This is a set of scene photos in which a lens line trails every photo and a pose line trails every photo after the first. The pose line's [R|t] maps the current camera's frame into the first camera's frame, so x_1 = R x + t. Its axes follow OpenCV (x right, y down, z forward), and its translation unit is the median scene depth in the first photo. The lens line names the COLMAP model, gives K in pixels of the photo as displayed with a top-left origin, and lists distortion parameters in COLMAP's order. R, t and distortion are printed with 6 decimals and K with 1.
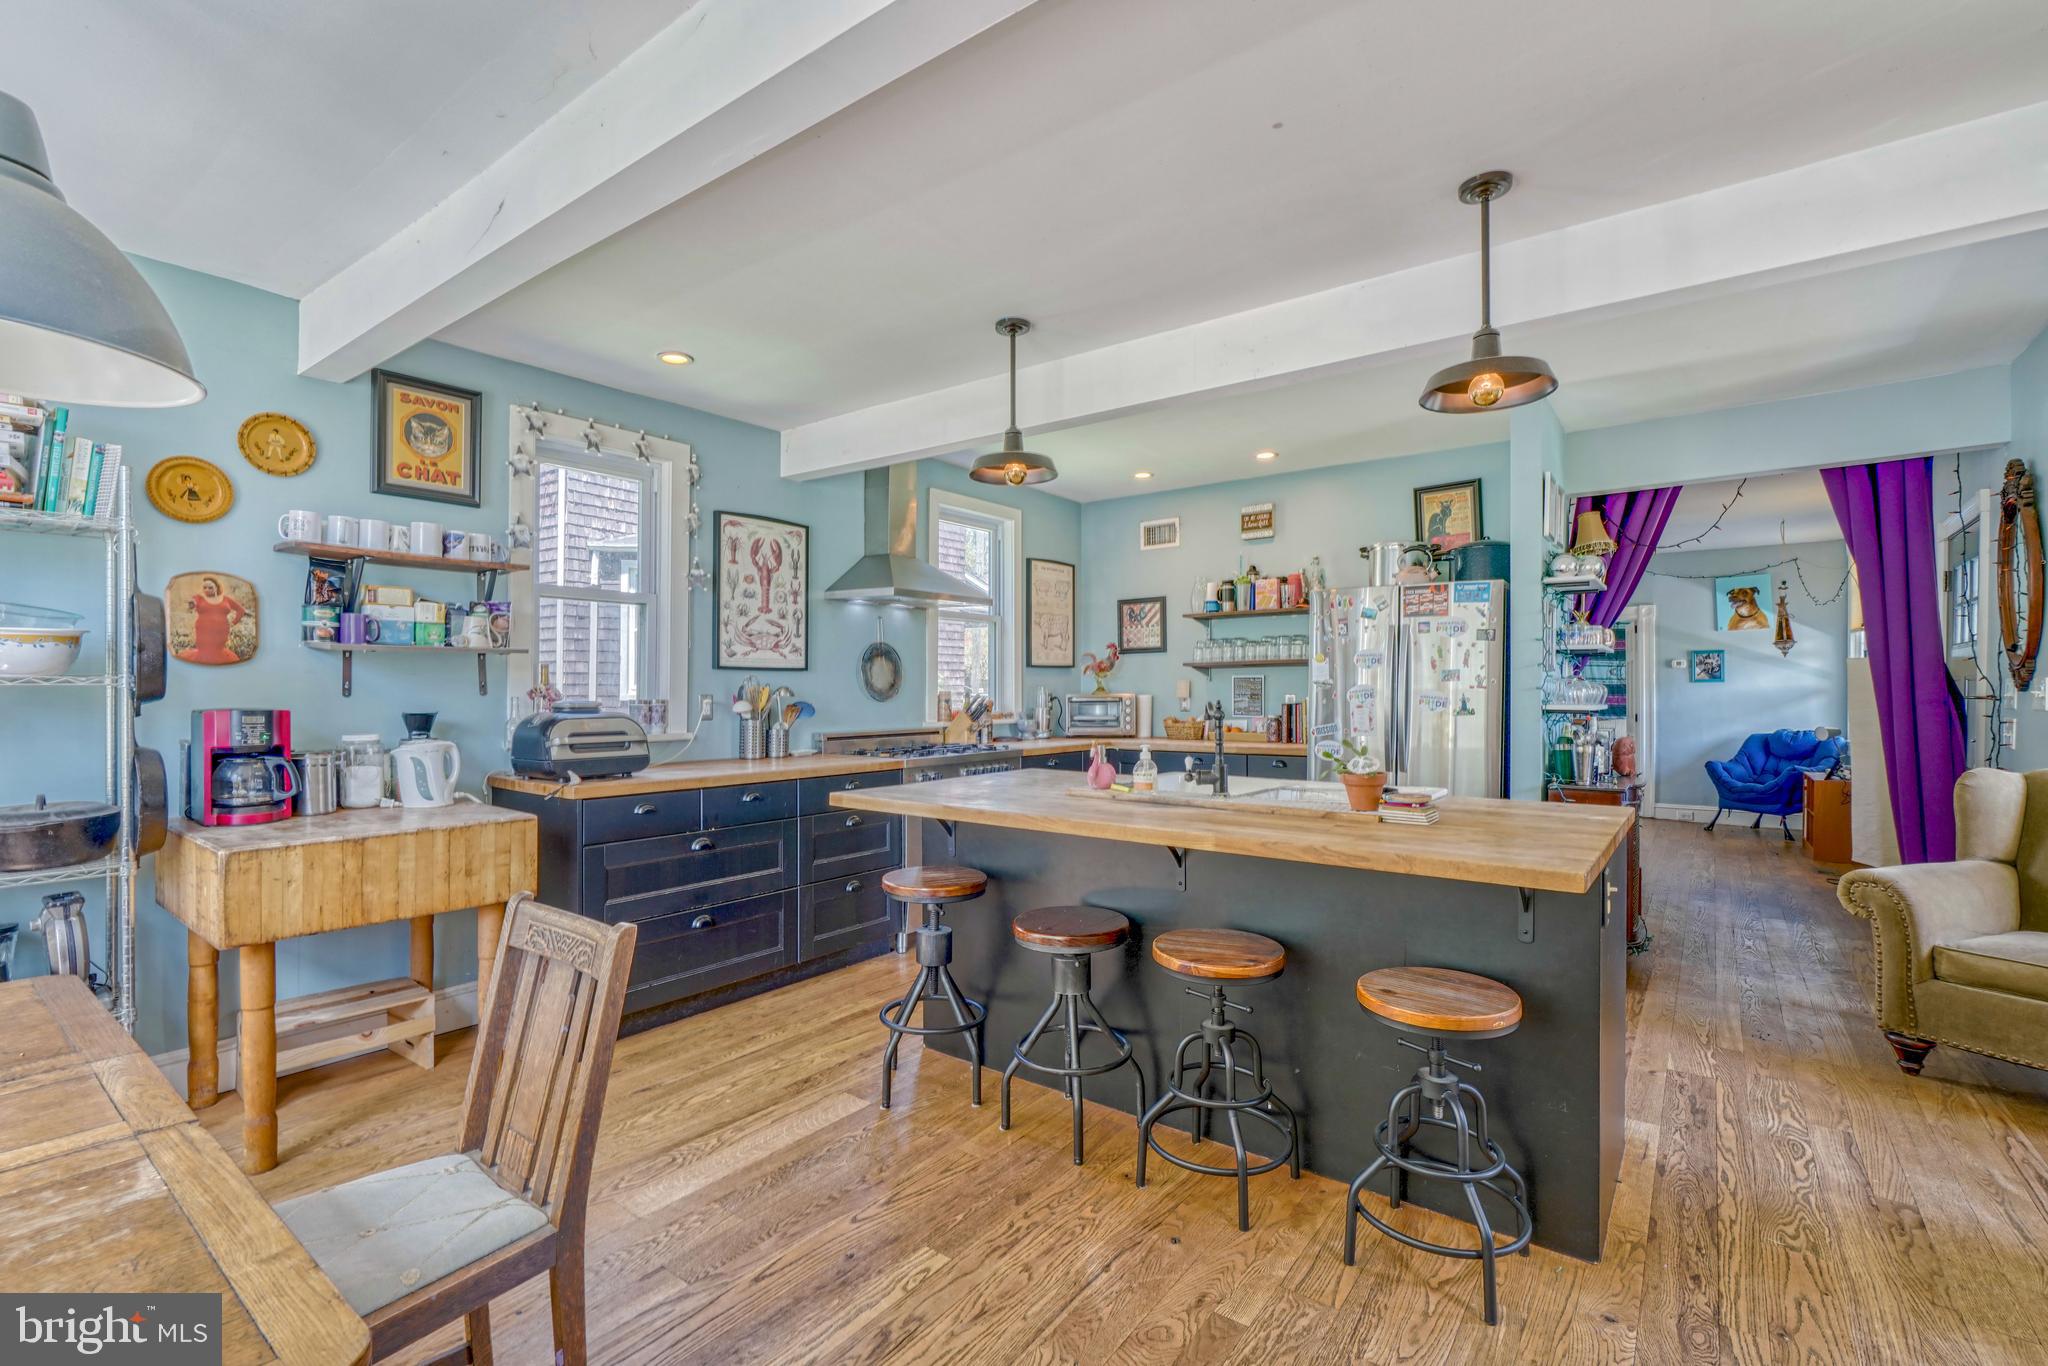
lens RADIAL K [[920.8, 0, 1013.3], [0, 920.8, 684.0], [0, 0, 1]] dist [-0.003308, -0.000126]
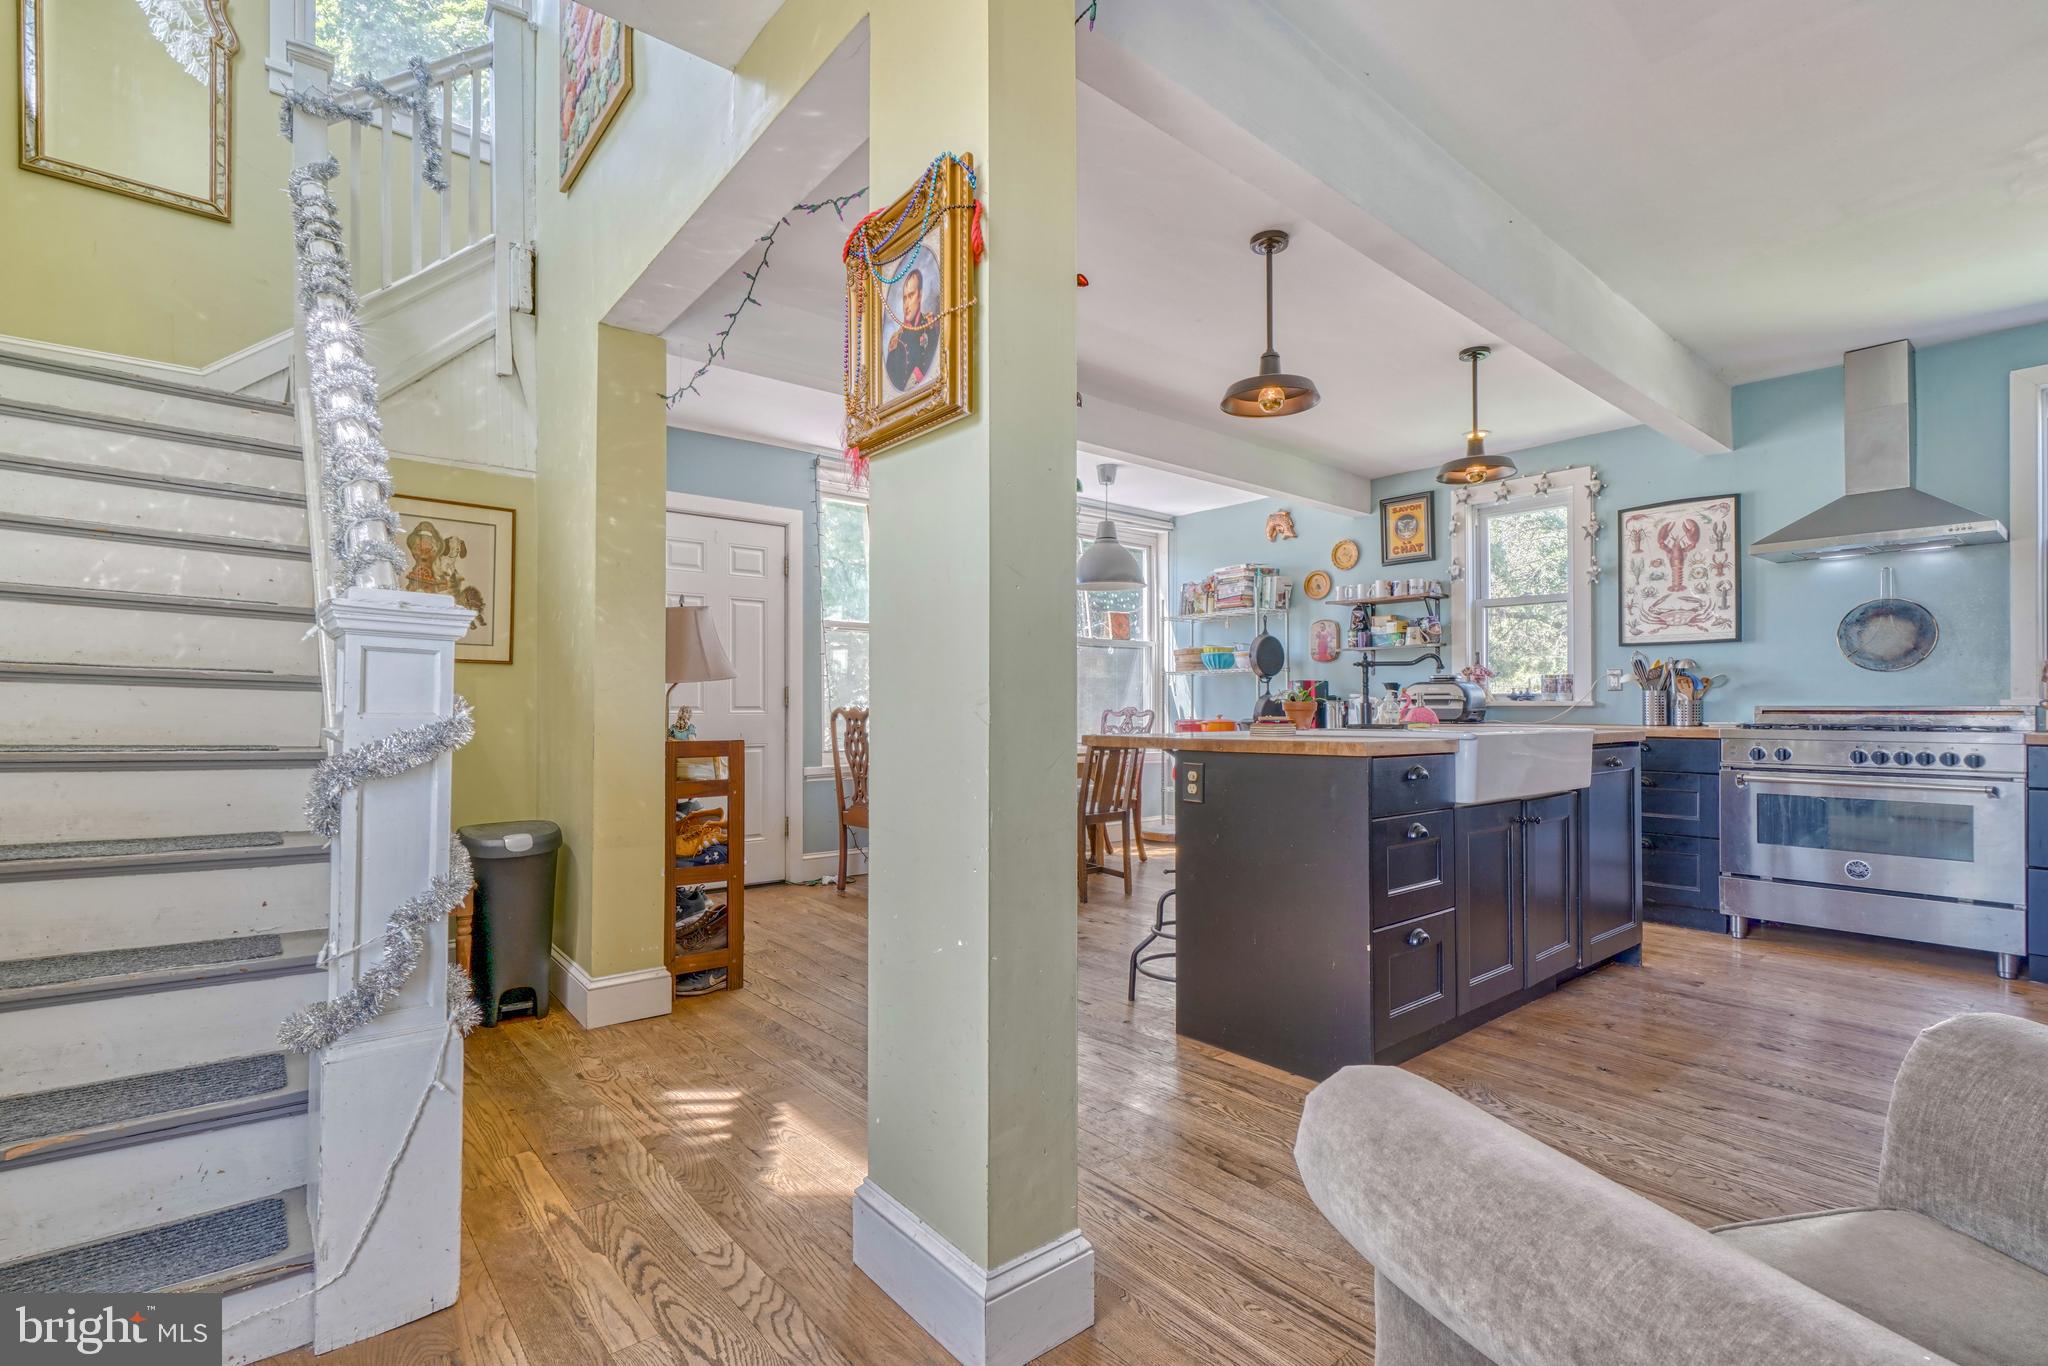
lens RADIAL K [[938.4, 0, 1007.3], [0, 938.4, 697.0], [0, 0, 1]] dist [-0.010898, 0.007964]
pose [[-0.222904, -0.009922, -0.974790, 1.111960], [0.003232, 0.999935, -0.010917, 0.063943], [0.974835, -0.005584, -0.222857, 0.560069]]
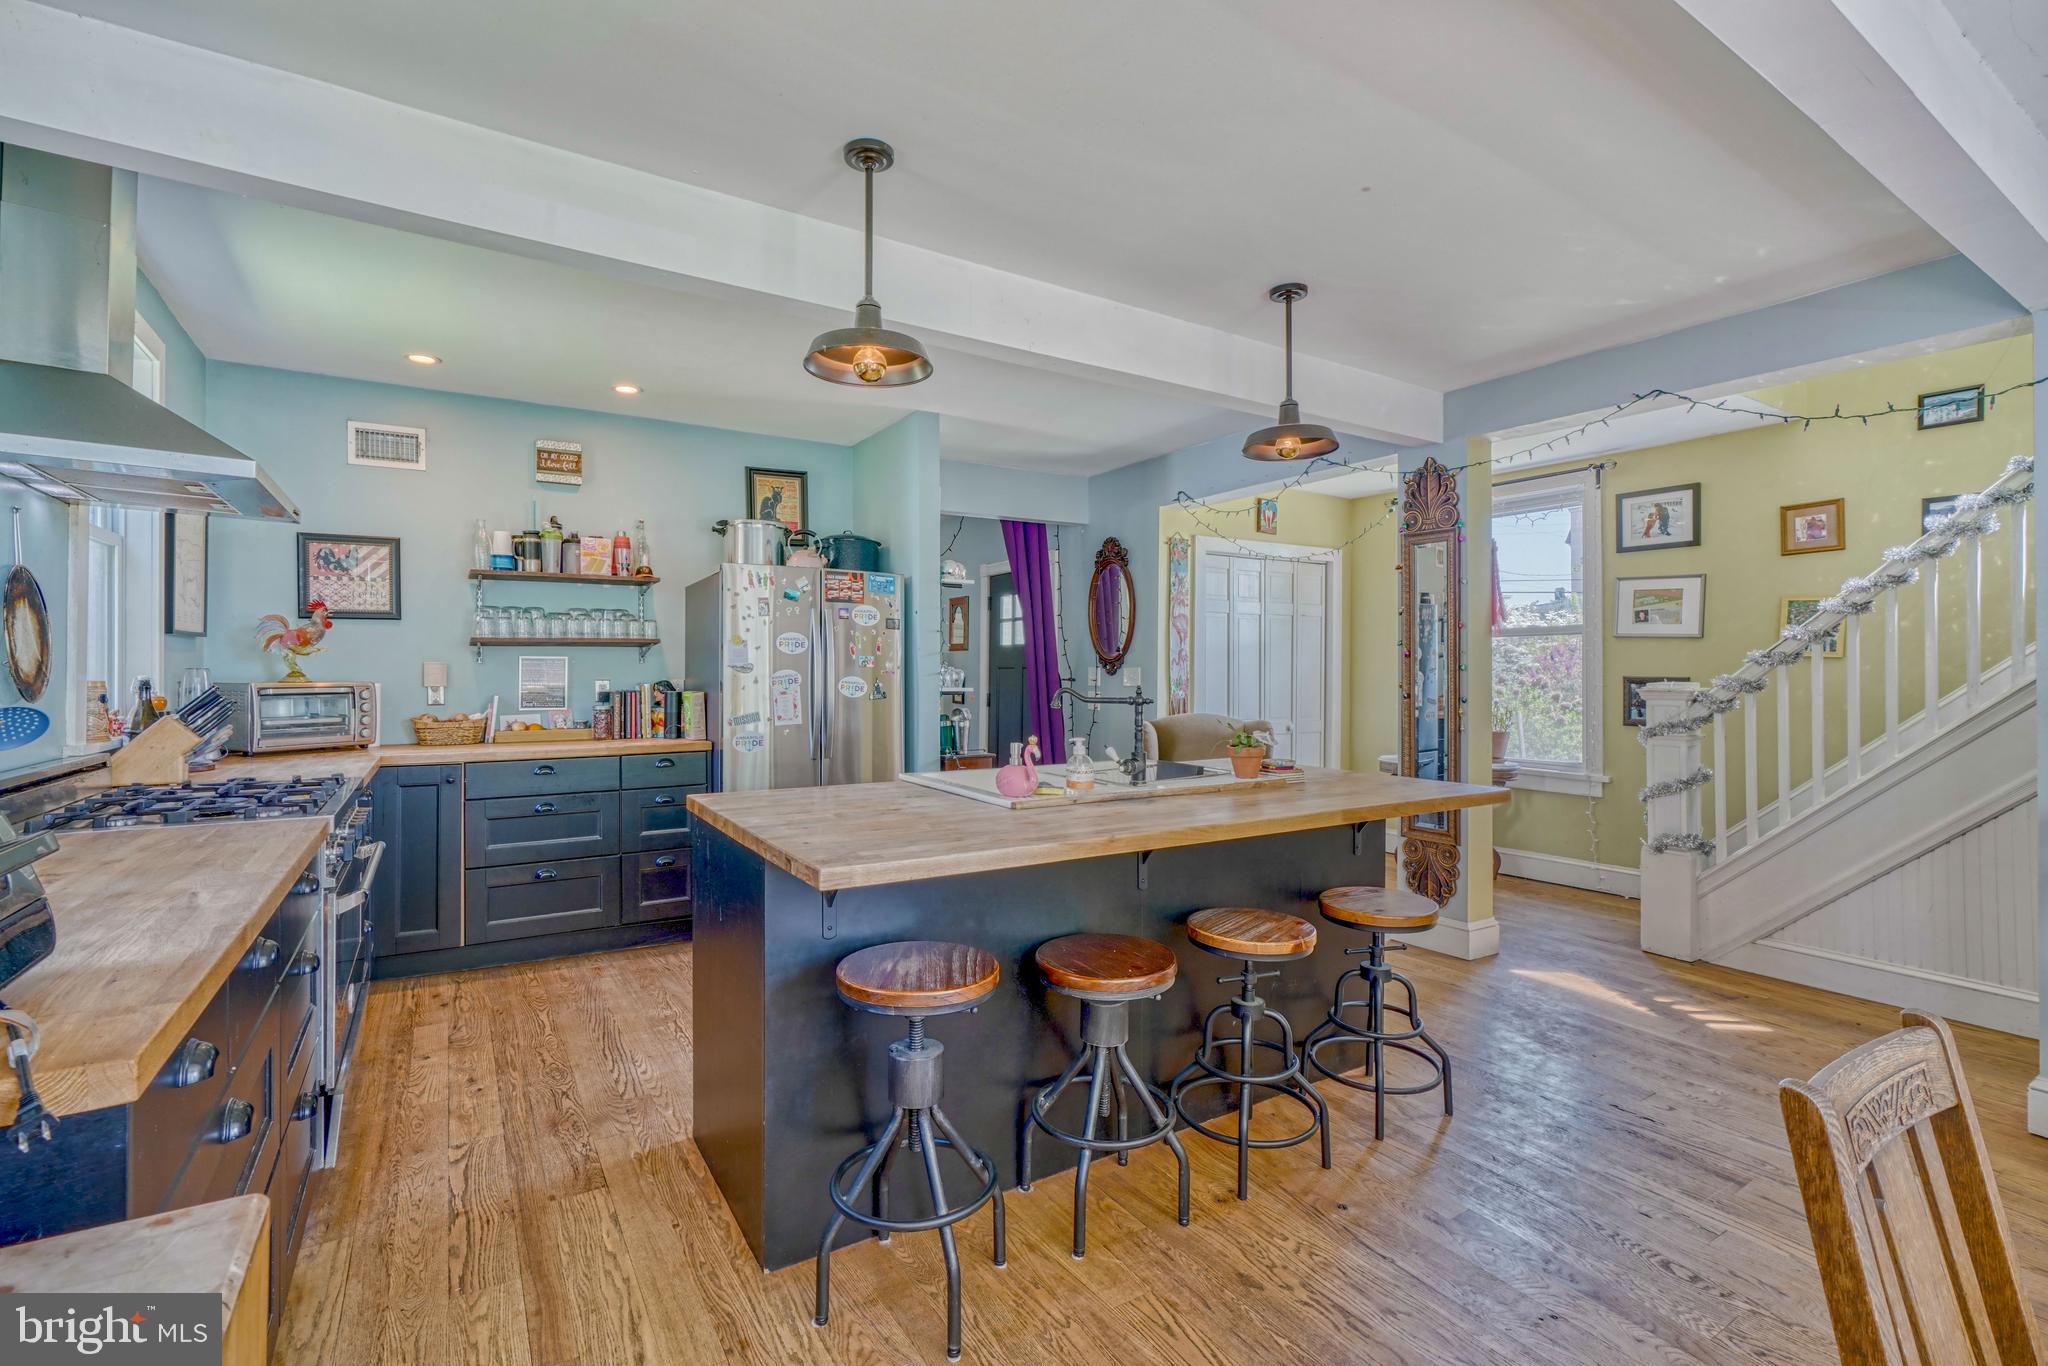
lens RADIAL K [[920.0, 0, 1015.6], [0, 920.0, 662.4], [0, 0, 1]] dist [-0.003495, 0.000521]
pose [[0.349948, 0.010501, 0.936710, -0.510027], [-0.004585, 0.999944, -0.009497, 0.002028], [-0.936758, -0.000972, 0.349977, 0.541199]]
